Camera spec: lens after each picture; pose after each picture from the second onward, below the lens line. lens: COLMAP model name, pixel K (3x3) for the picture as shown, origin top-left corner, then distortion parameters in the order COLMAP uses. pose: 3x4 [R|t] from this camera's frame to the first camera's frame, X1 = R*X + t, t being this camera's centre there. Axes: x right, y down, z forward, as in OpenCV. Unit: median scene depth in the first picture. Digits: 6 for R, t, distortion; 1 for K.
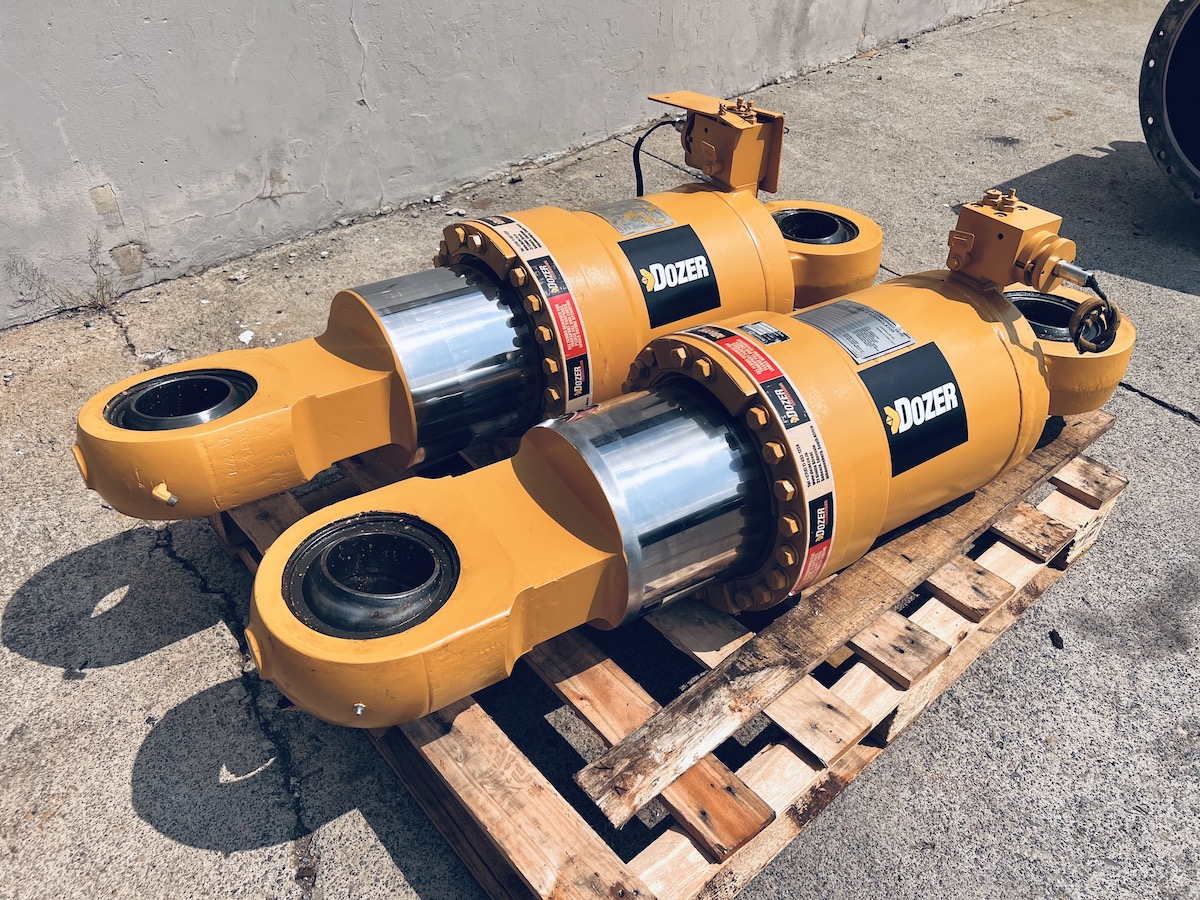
lens RADIAL K [[904.3, 0, 610.6], [0, 904.3, 454.0], [0, 0, 1]] dist [0.049638, -0.058096]
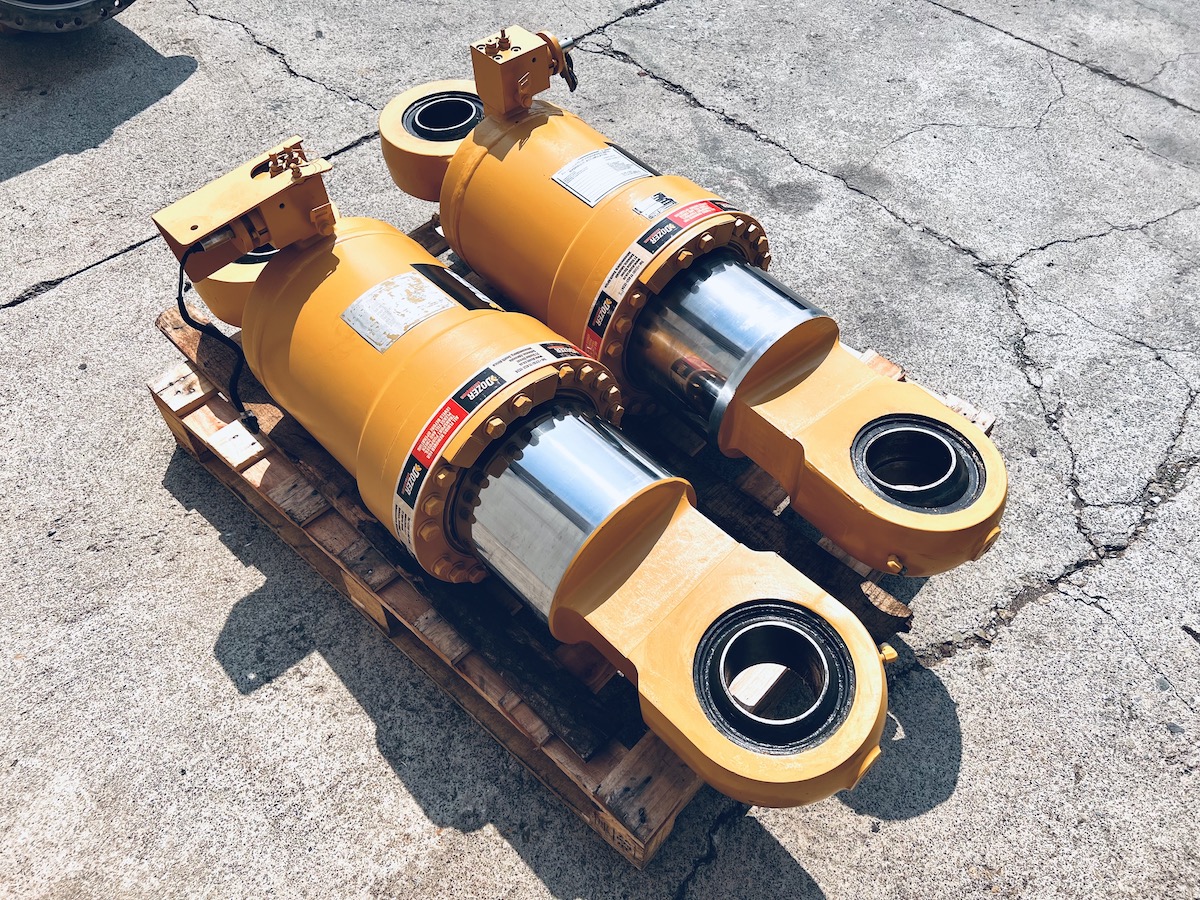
lens RADIAL K [[904.3, 0, 599.4], [0, 904.3, 449.1], [0, 0, 1]] dist [0.049638, -0.058096]
pose [[-0.112507, -0.798907, 0.590838, -0.648194], [0.609153, 0.414319, 0.676220, -0.695912], [-0.785032, 0.435990, 0.440043, 0.522206]]
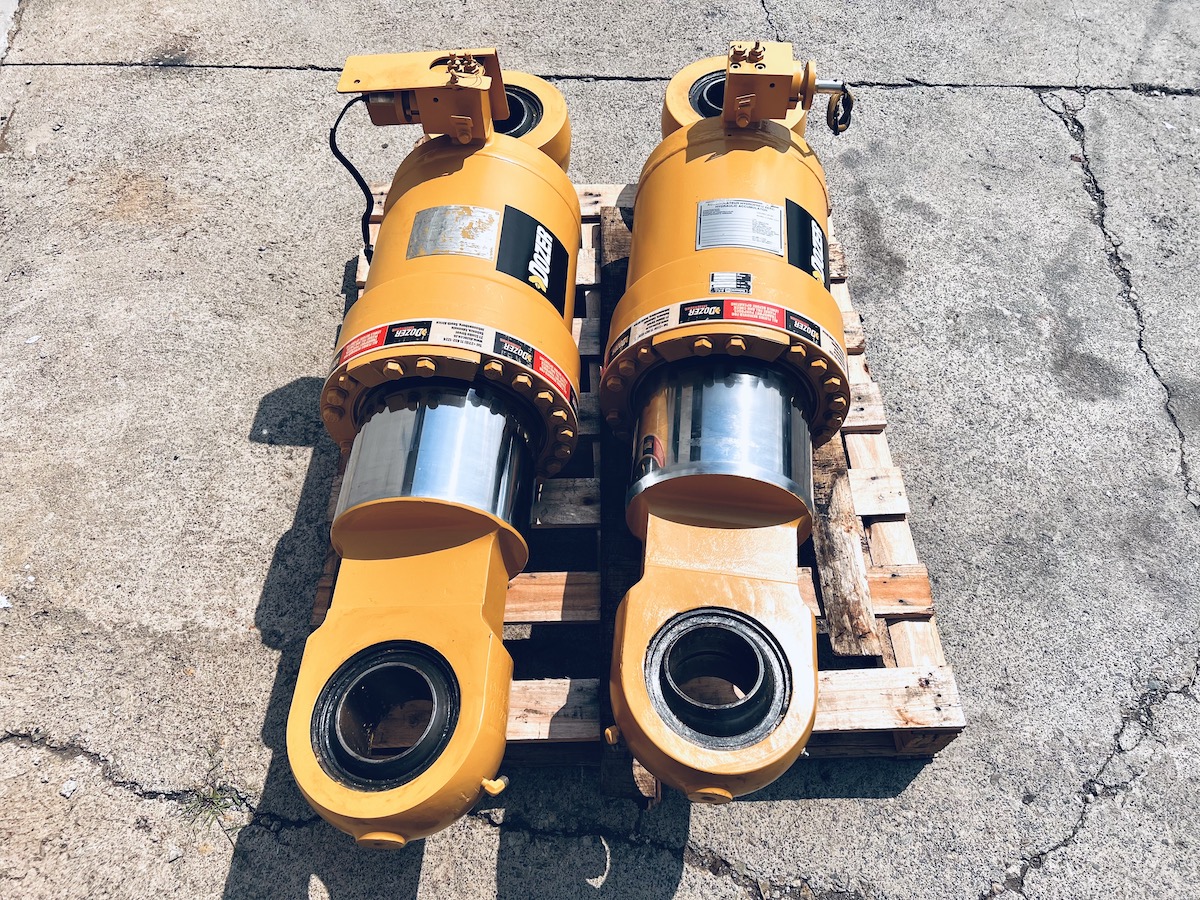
lens RADIAL K [[904.3, 0, 596.5], [0, 904.3, 450.1], [0, 0, 1]] dist [0.049638, -0.058096]
pose [[0.633154, -0.669703, 0.388089, -0.415927], [0.494823, 0.735767, 0.462383, -0.469043], [-0.595203, -0.100724, 0.797238, 0.130534]]
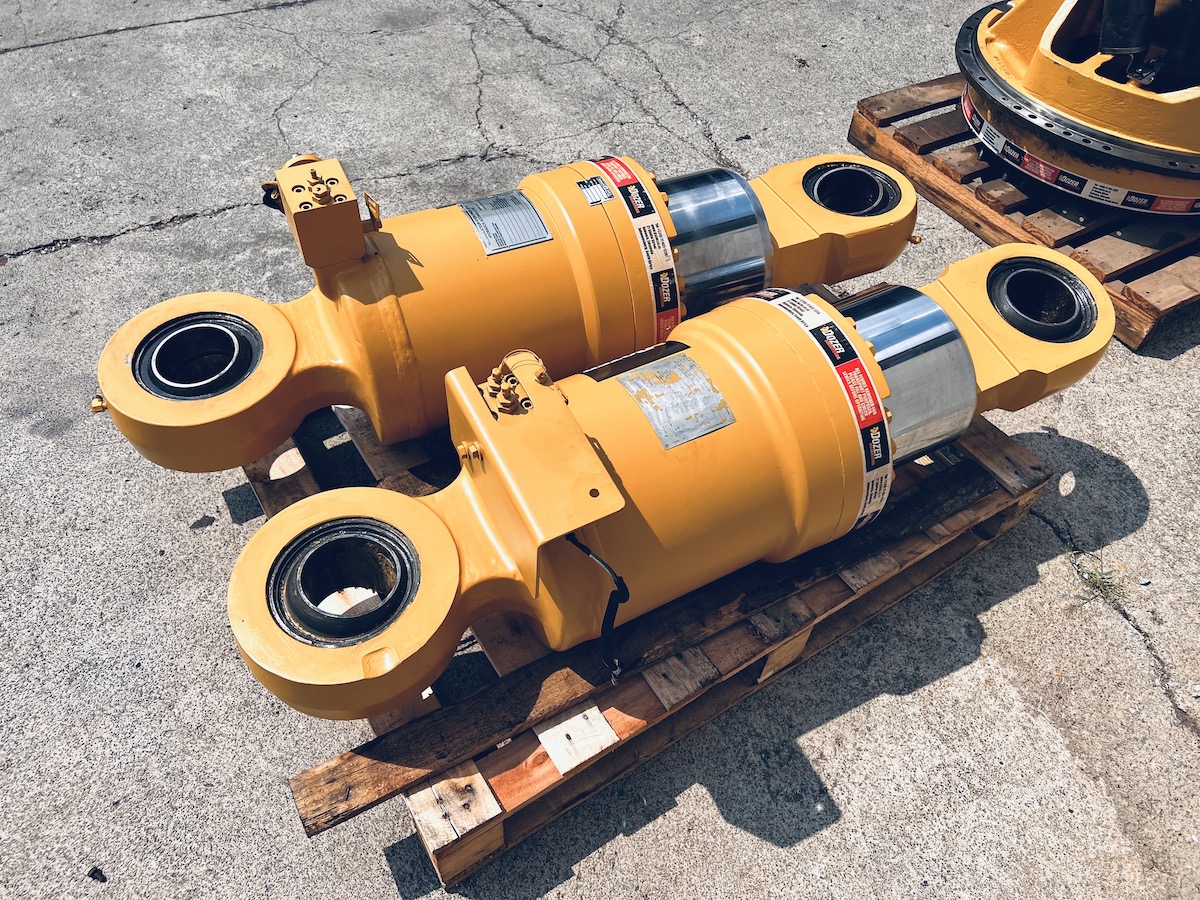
lens RADIAL K [[904.3, 0, 604.4], [0, 904.3, 453.8], [0, 0, 1]] dist [0.049638, -0.058096]
pose [[-0.984081, -0.176511, 0.020689, 0.052397], [0.015475, 0.030864, 0.999404, -1.077143], [-0.177044, 0.983815, -0.027641, 1.096555]]
